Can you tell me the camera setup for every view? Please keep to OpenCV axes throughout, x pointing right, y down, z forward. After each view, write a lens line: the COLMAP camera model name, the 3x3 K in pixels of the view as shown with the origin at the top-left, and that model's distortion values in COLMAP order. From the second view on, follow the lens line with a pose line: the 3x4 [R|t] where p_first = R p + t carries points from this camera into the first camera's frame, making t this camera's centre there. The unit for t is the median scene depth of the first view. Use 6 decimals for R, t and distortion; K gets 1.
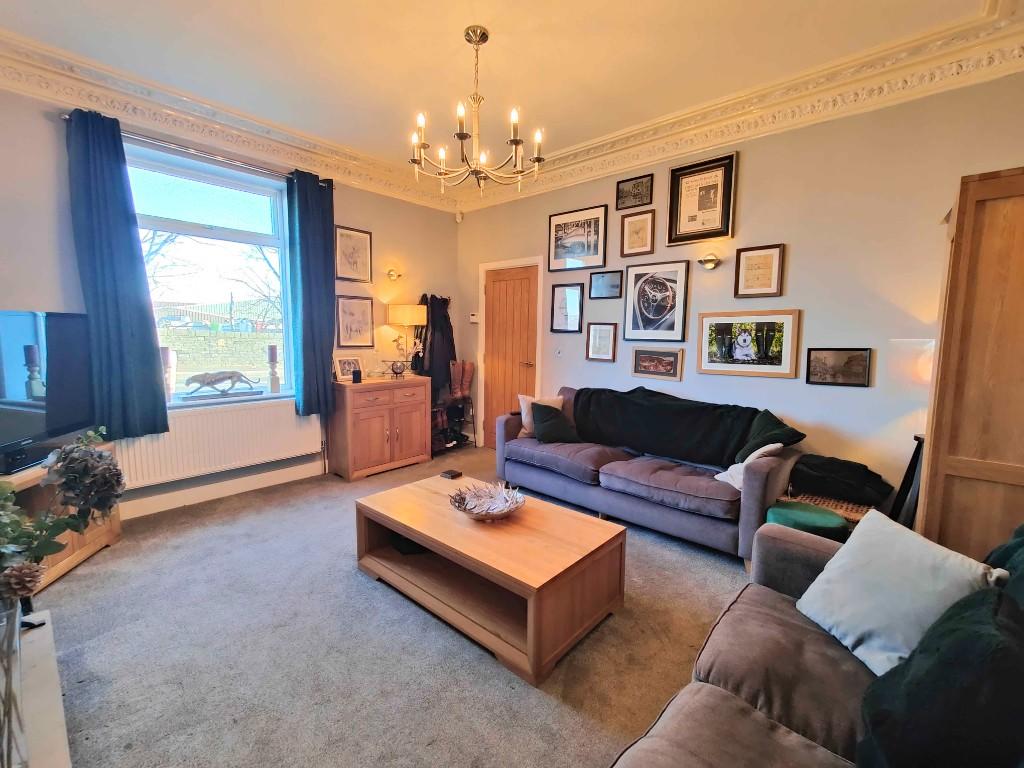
lens RADIAL K [[449.2, 0, 511.2], [0, 449.2, 380.2], [0, 0, 1]] dist [0.003305, 0.000727]
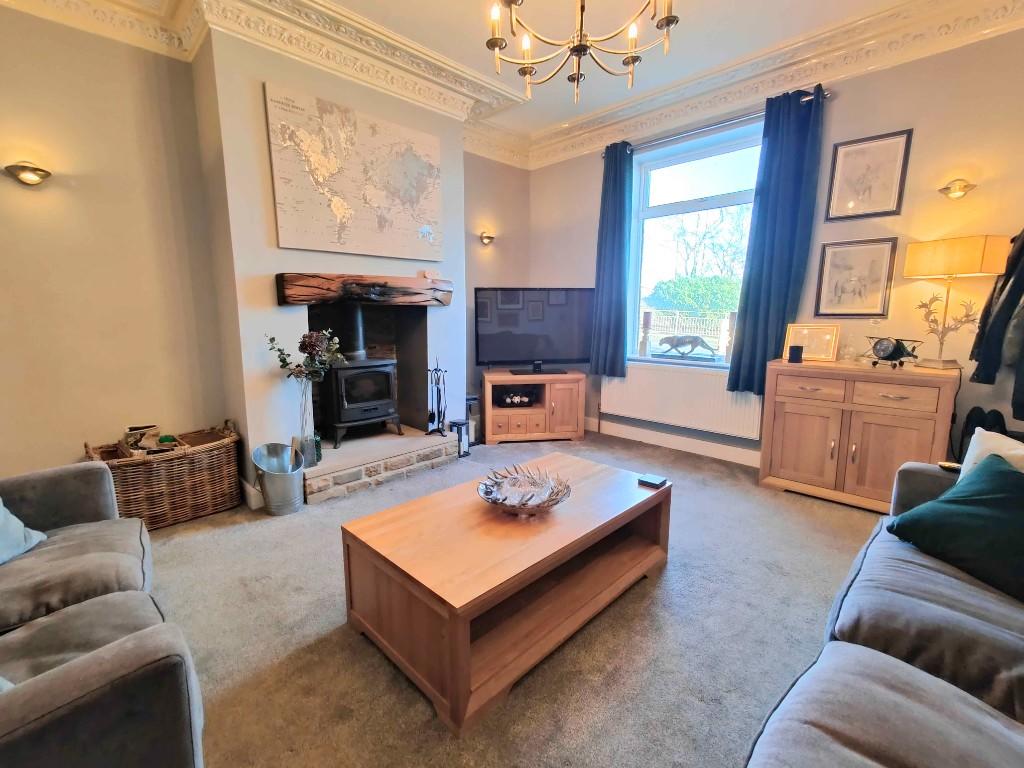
lens RADIAL K [[449.2, 0, 511.2], [0, 449.2, 380.2], [0, 0, 1]] dist [0.003305, 0.000727]
pose [[-0.048071, 0.147688, -0.987865, 0.445650], [-0.097074, 0.983636, 0.151779, -0.036134], [0.994116, 0.103192, -0.032948, 0.604995]]
